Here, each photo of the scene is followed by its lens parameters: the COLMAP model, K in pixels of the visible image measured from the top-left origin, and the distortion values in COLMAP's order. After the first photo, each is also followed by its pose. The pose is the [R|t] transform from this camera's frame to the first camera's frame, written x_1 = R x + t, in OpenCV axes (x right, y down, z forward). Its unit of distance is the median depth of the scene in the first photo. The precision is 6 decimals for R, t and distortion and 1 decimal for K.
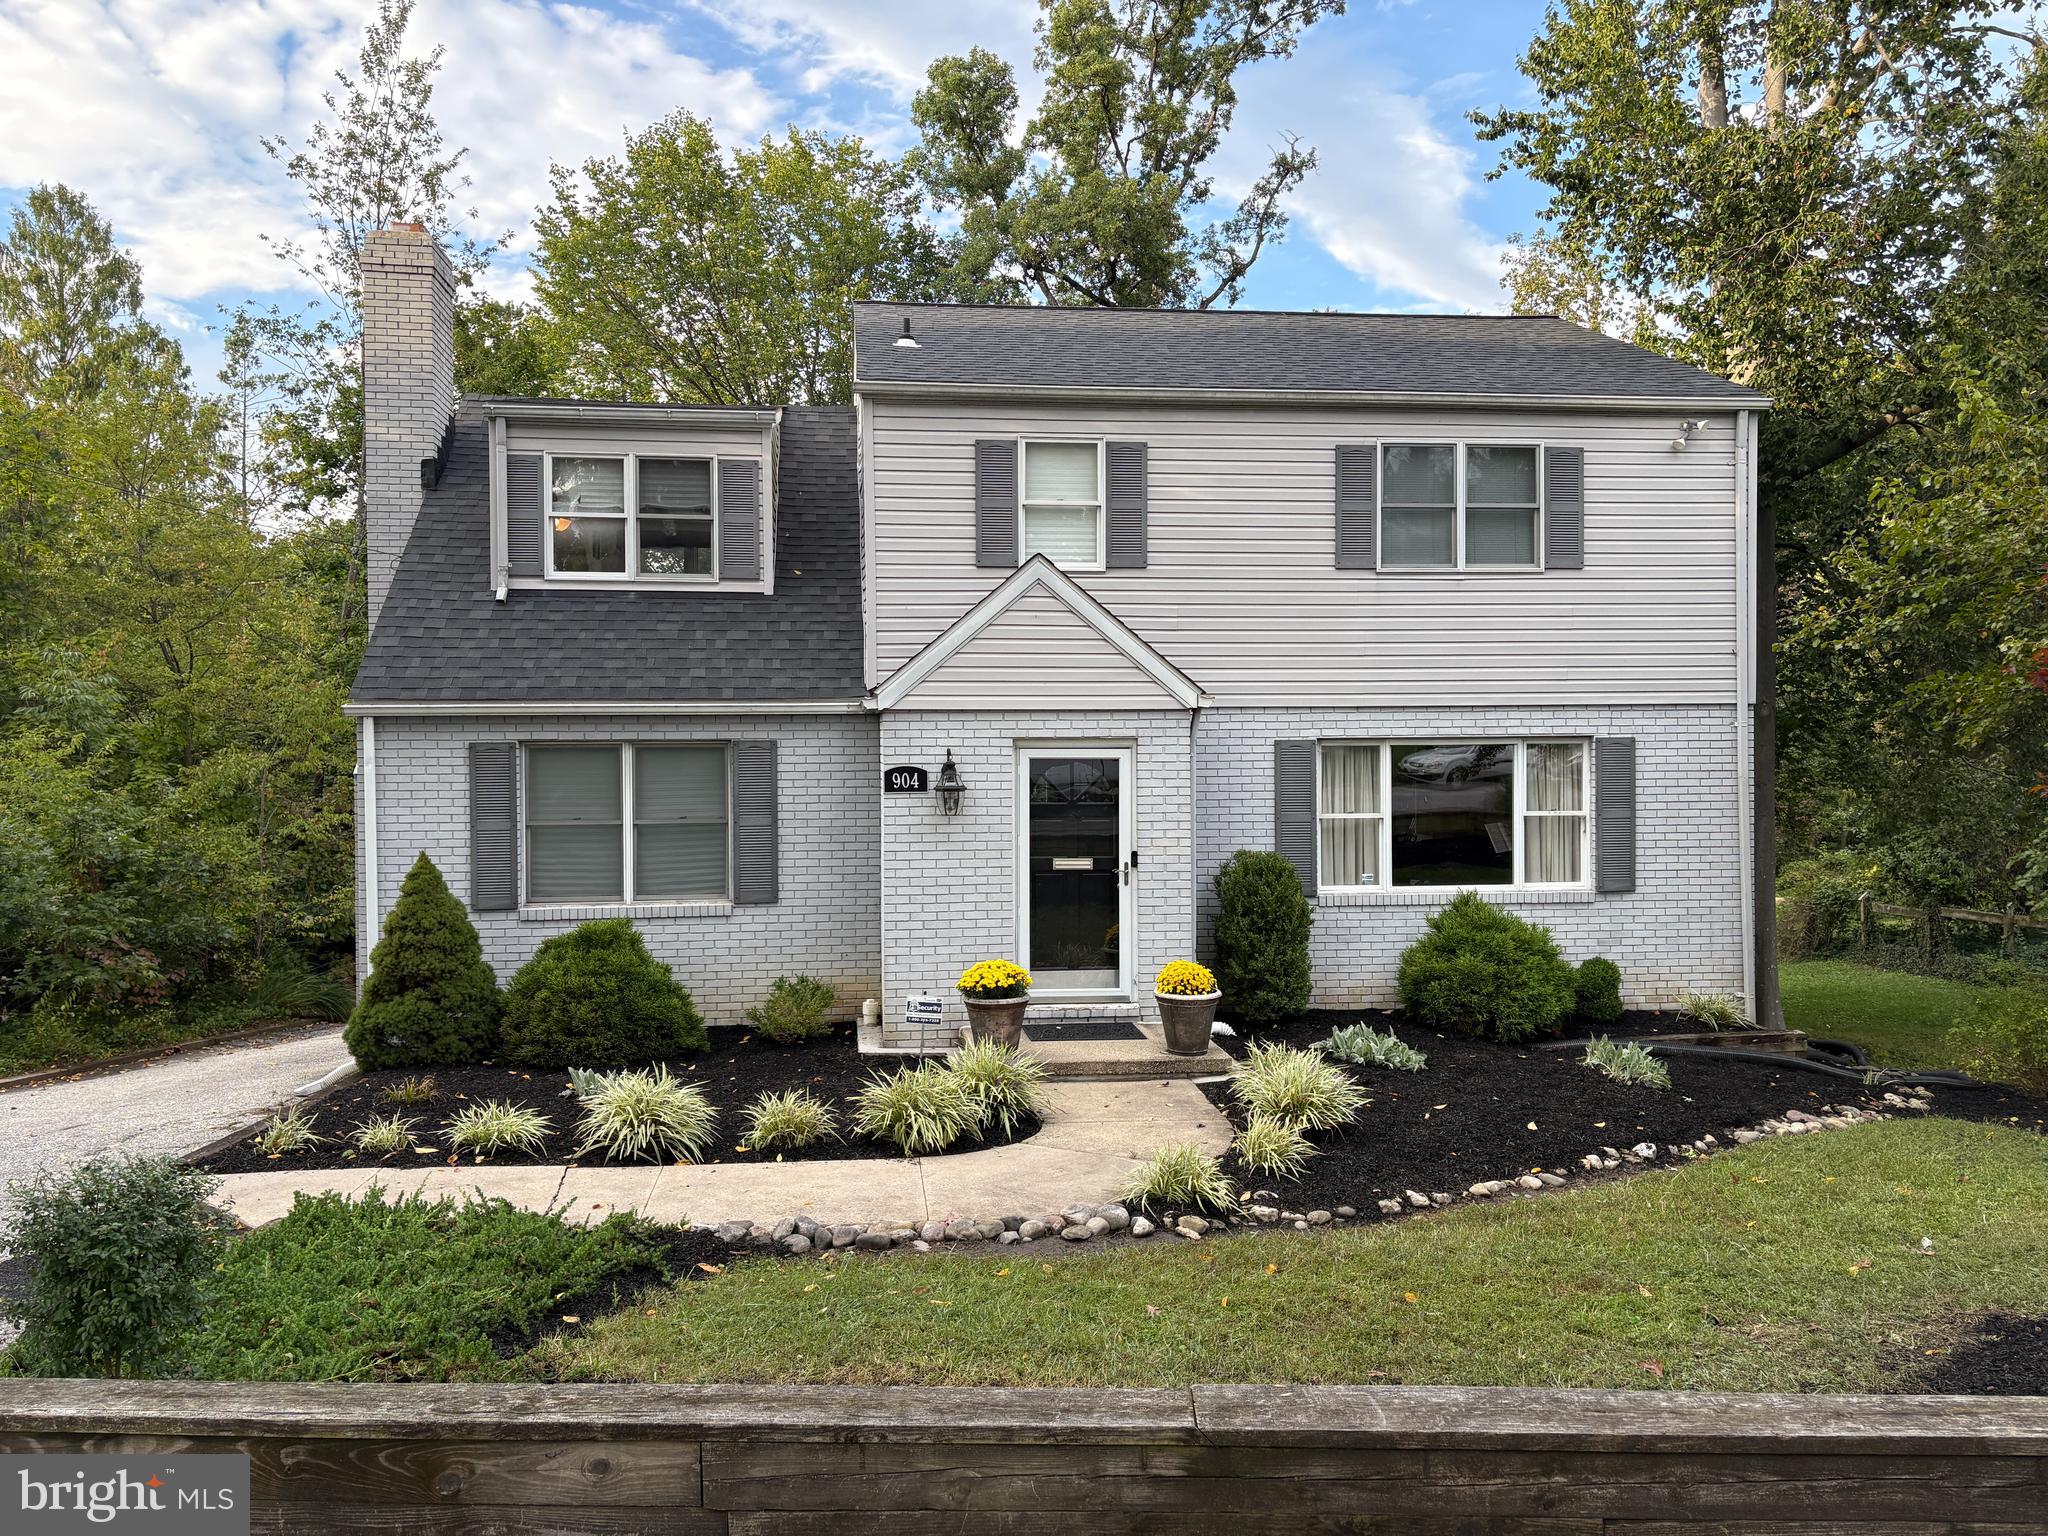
lens RADIAL K [[1547.1, 0, 1008.0], [0, 1547.1, 757.0], [0, 0, 1]] dist [0.055280, -0.064234]
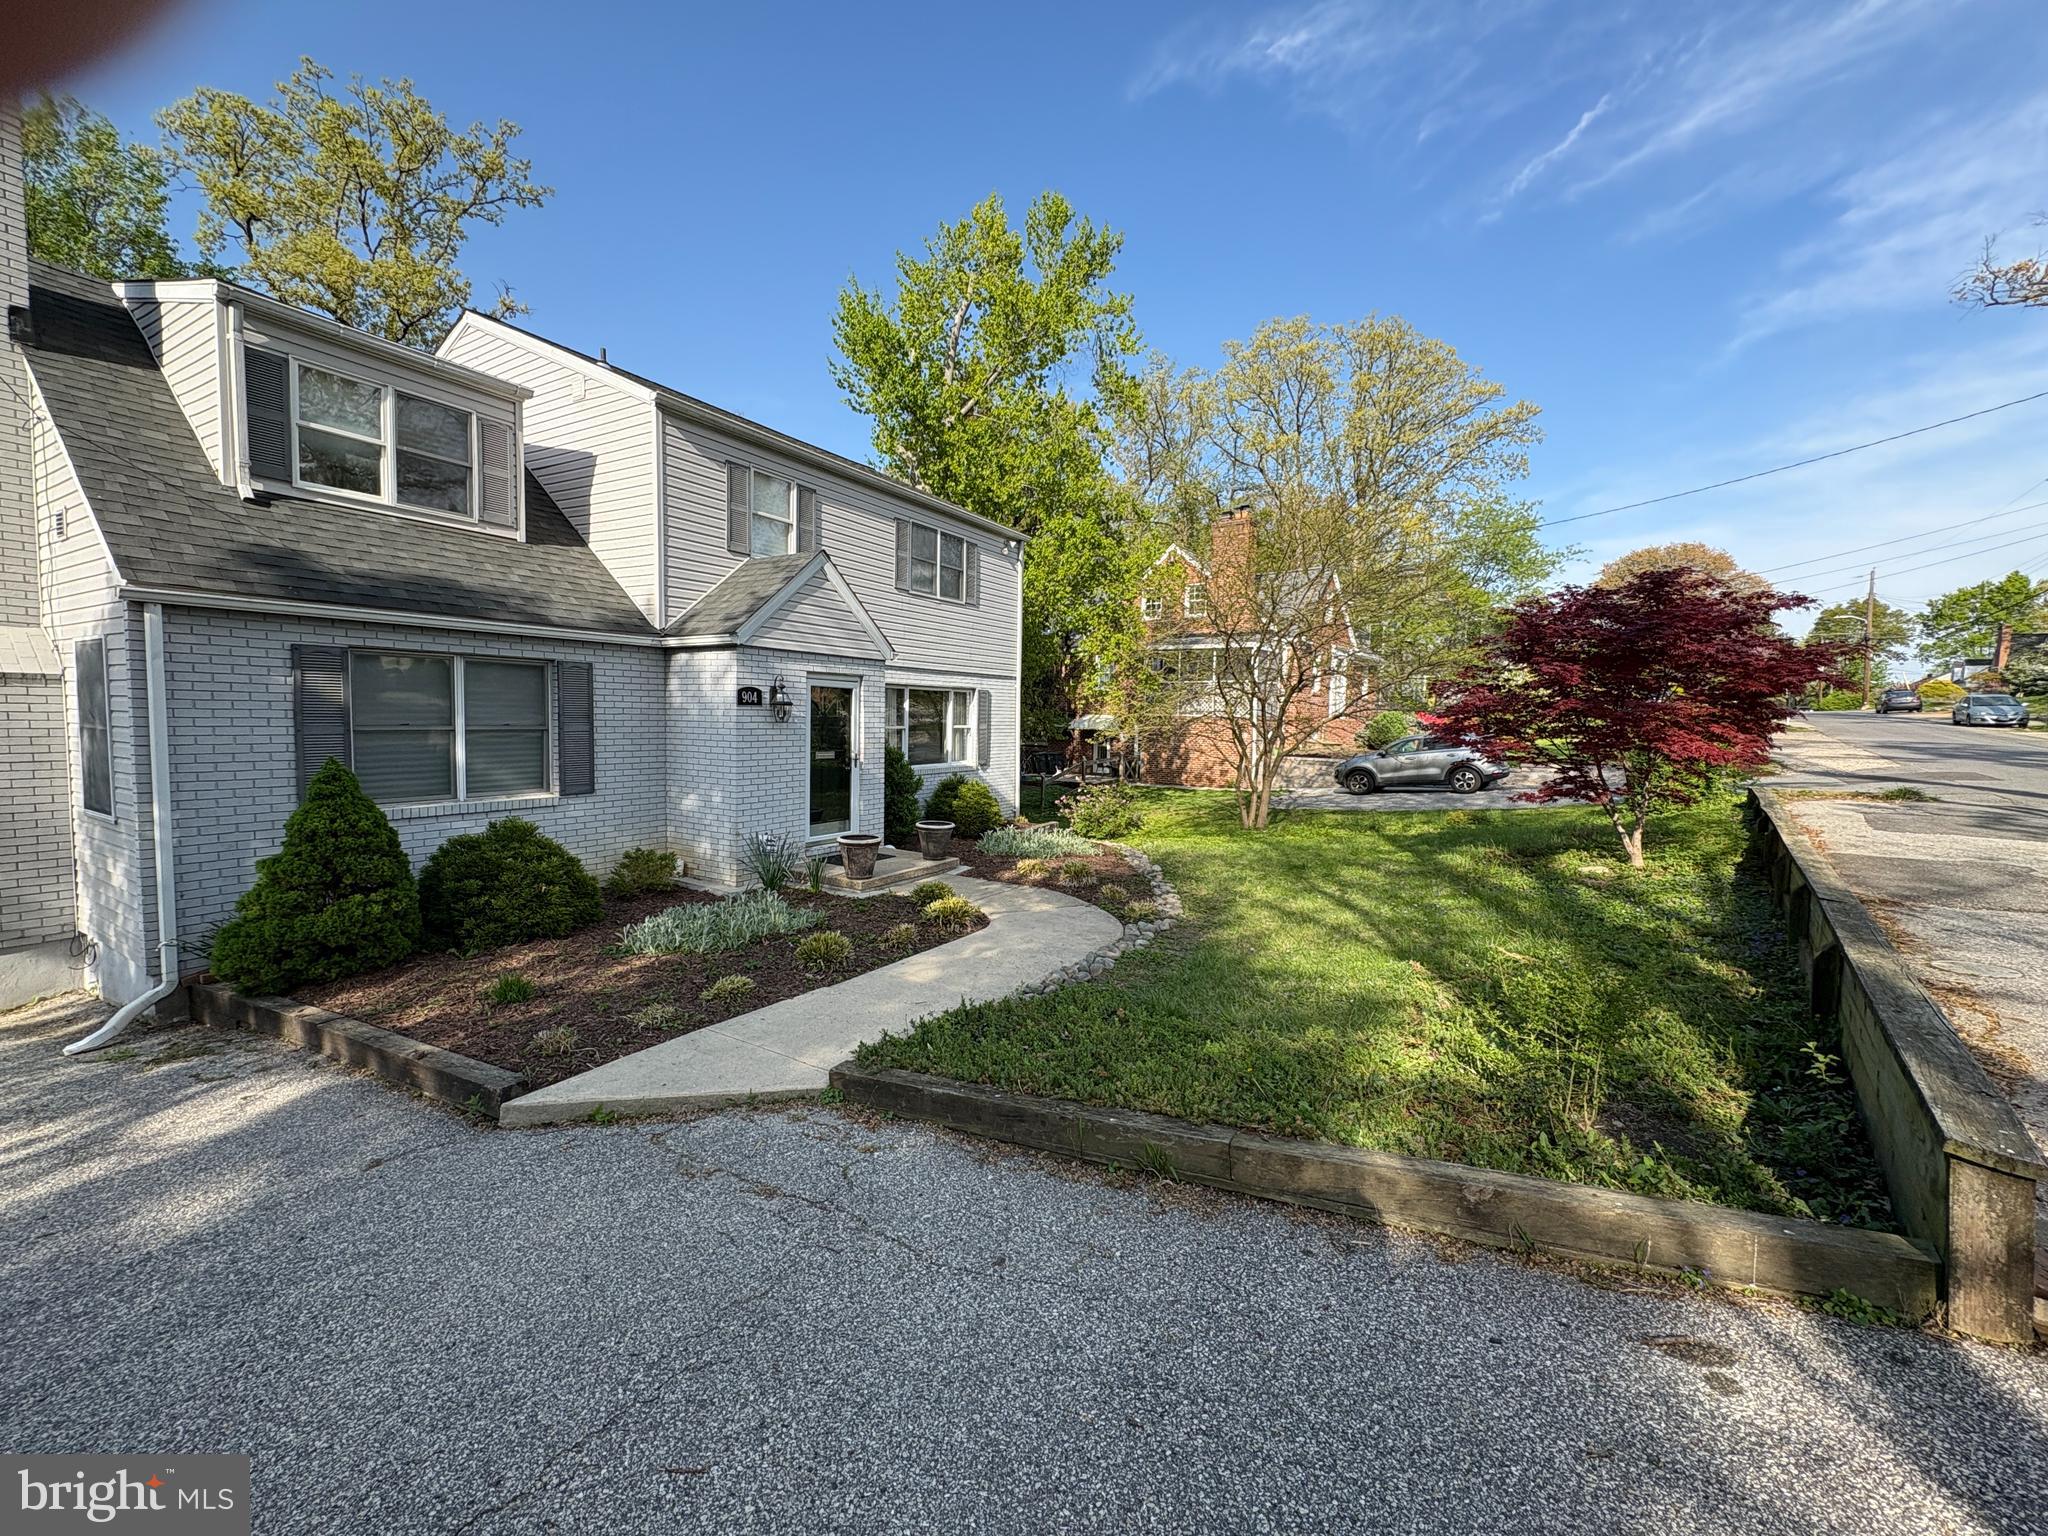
lens RADIAL K [[818.9, 0, 1023.9], [0, 818.9, 769.1], [0, 0, 1]] dist [-0.004718, 0.000658]
pose [[0.603226, -0.033888, 0.796850, -0.450509], [-0.018230, 0.998250, 0.056254, 0.030044], [-0.797362, -0.048461, 0.601552, 0.311336]]
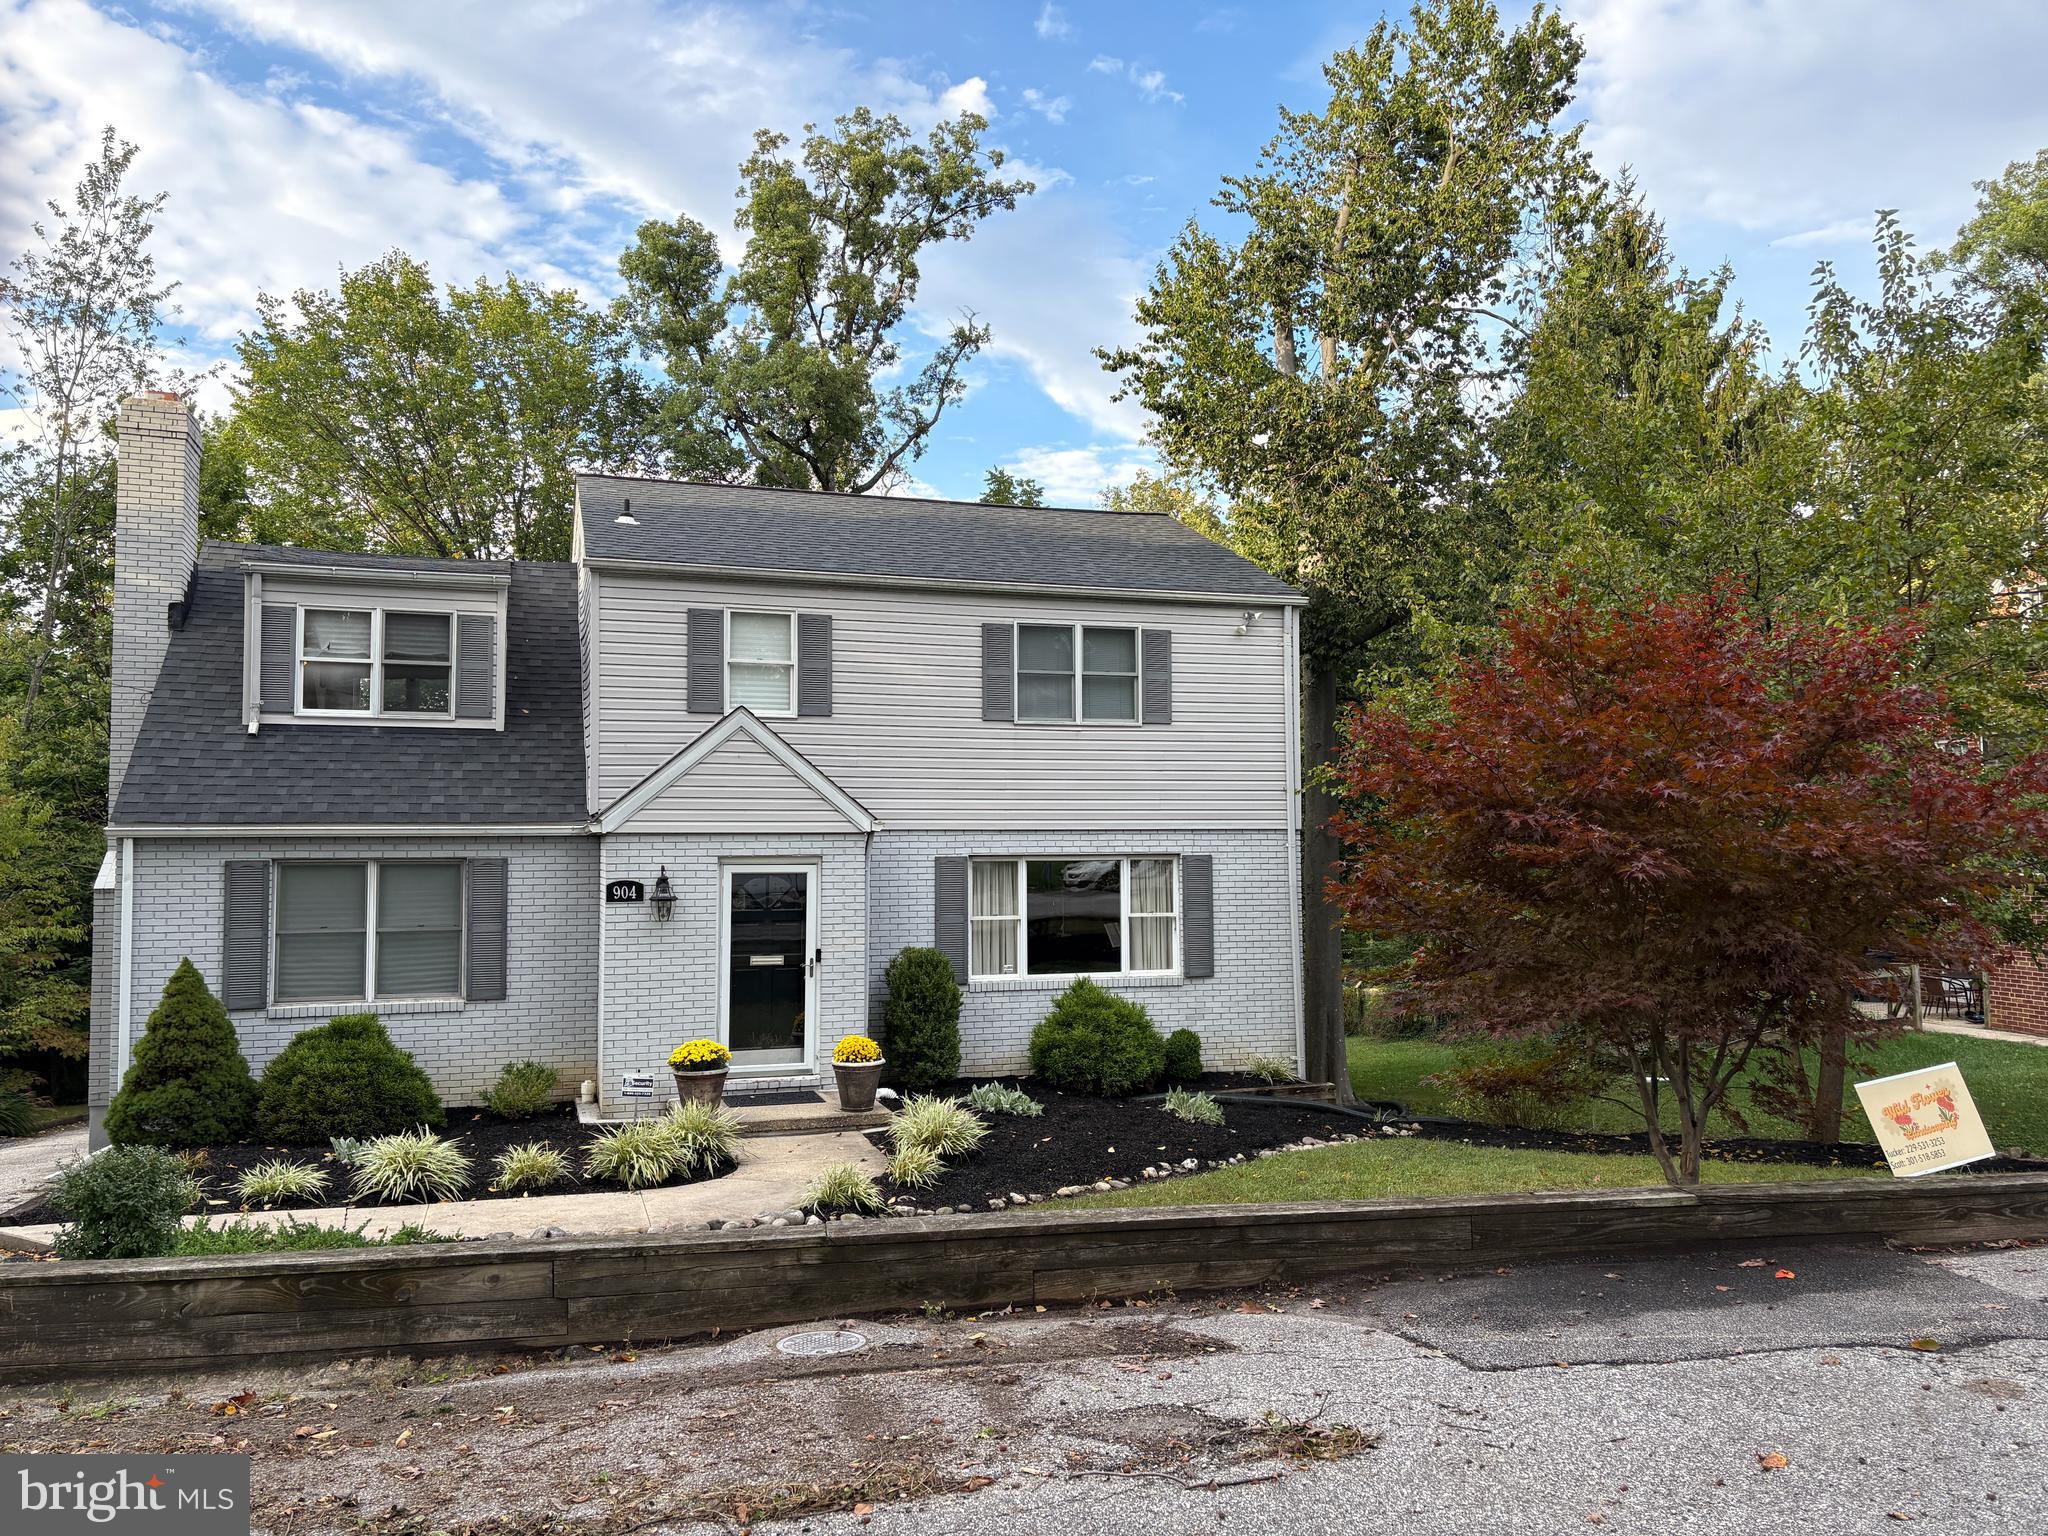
lens RADIAL K [[1547.1, 0, 1020.0], [0, 1547.1, 759.1], [0, 0, 1]] dist [0.055280, -0.064234]
pose [[0.979509, 0.013119, 0.200973, -0.008585], [0.000552, 0.997698, -0.067818, -0.005216], [-0.201400, 0.066540, 0.977246, -0.218870]]
